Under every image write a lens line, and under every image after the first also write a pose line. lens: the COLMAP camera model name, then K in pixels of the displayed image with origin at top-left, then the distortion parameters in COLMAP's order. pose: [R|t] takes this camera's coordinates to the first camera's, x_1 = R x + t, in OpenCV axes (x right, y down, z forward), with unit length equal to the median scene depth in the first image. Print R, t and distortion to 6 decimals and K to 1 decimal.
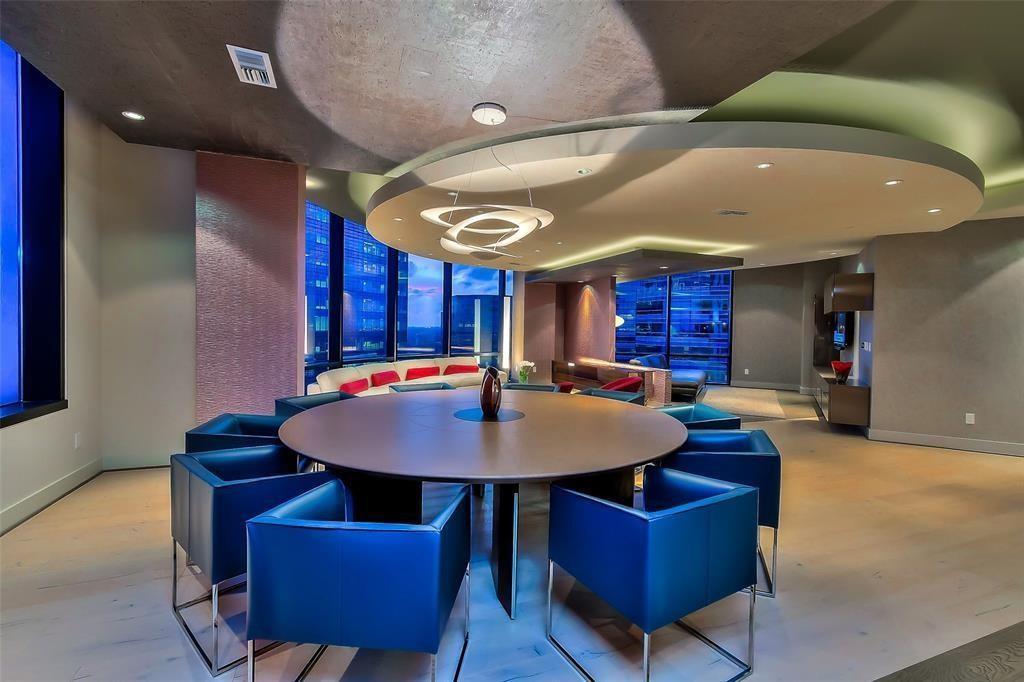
lens RADIAL K [[456.1, 0, 512.0], [0, 456.1, 341.0], [0, 0, 1]] dist [0.000136, -0.000145]
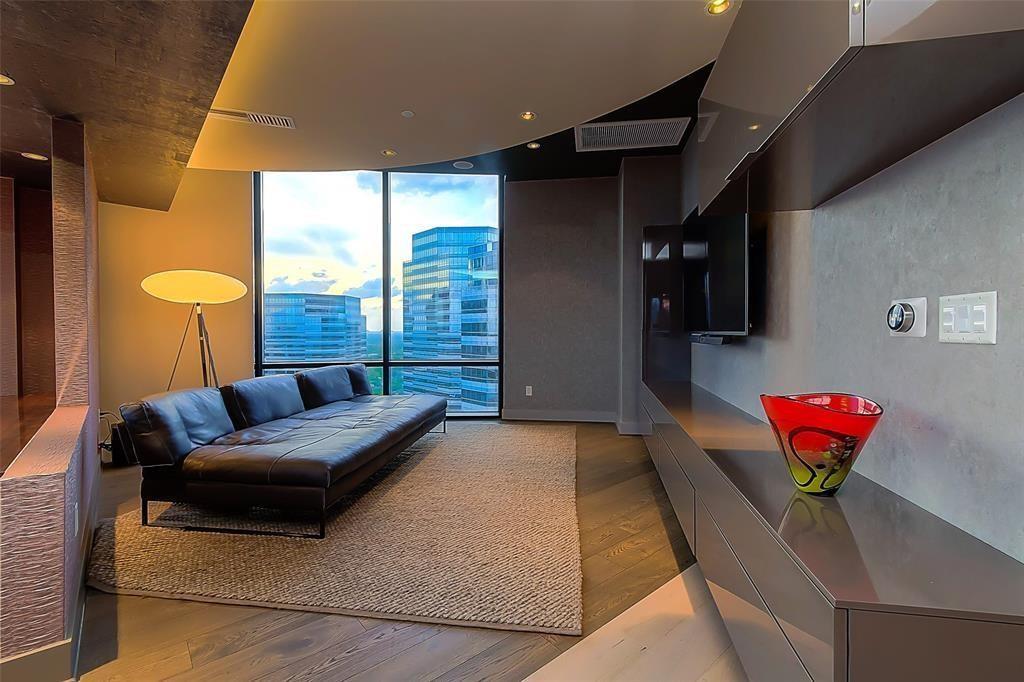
lens RADIAL K [[455.8, 0, 518.3], [0, 455.8, 336.3], [0, 0, 1]] dist [0.001002, -0.000694]
pose [[0.934576, -0.021720, 0.355100, 0.316906], [0.026552, 0.999609, -0.008738, 0.008183], [-0.354772, 0.017595, 0.934787, 0.510056]]
